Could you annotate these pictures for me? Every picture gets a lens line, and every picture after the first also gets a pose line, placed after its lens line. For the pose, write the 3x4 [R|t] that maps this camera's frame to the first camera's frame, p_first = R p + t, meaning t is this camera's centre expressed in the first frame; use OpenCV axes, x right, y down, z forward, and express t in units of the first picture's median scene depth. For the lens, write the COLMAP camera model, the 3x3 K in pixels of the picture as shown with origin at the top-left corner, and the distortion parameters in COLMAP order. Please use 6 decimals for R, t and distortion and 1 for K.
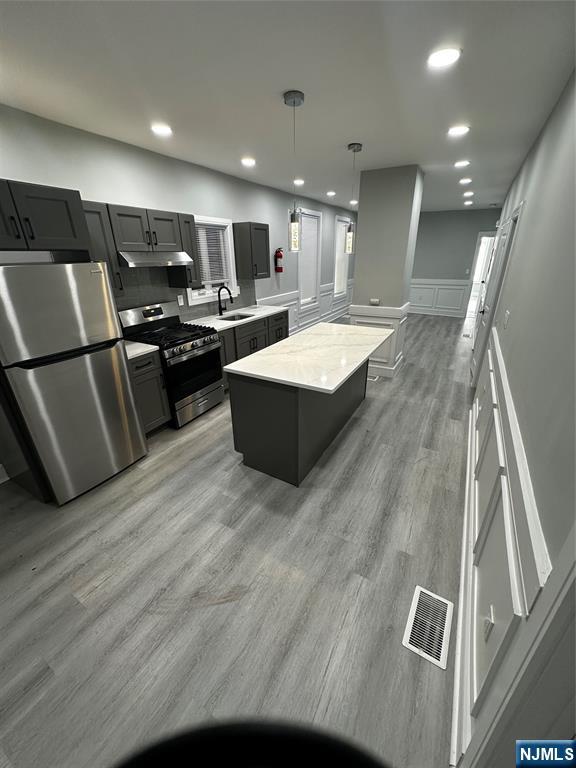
lens RADIAL K [[309.3, 0, 288.0], [0, 309.3, 384.0], [0, 0, 1]] dist [-0.003285, -0.000337]
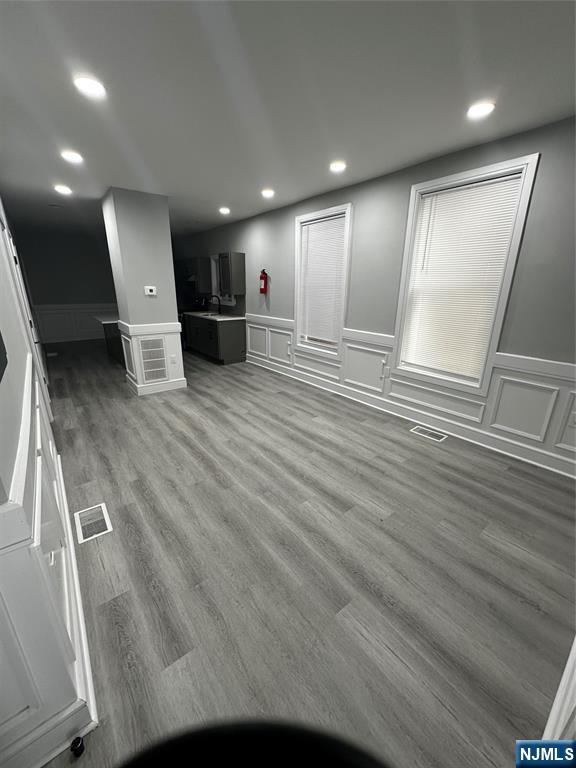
lens RADIAL K [[309.3, 0, 288.0], [0, 309.3, 384.0], [0, 0, 1]] dist [-0.003285, -0.000337]
pose [[-0.383478, 0.293936, -0.875526, 0.801395], [-0.363241, 0.823595, 0.435600, -0.523006], [0.849118, 0.485070, -0.209061, 1.269514]]
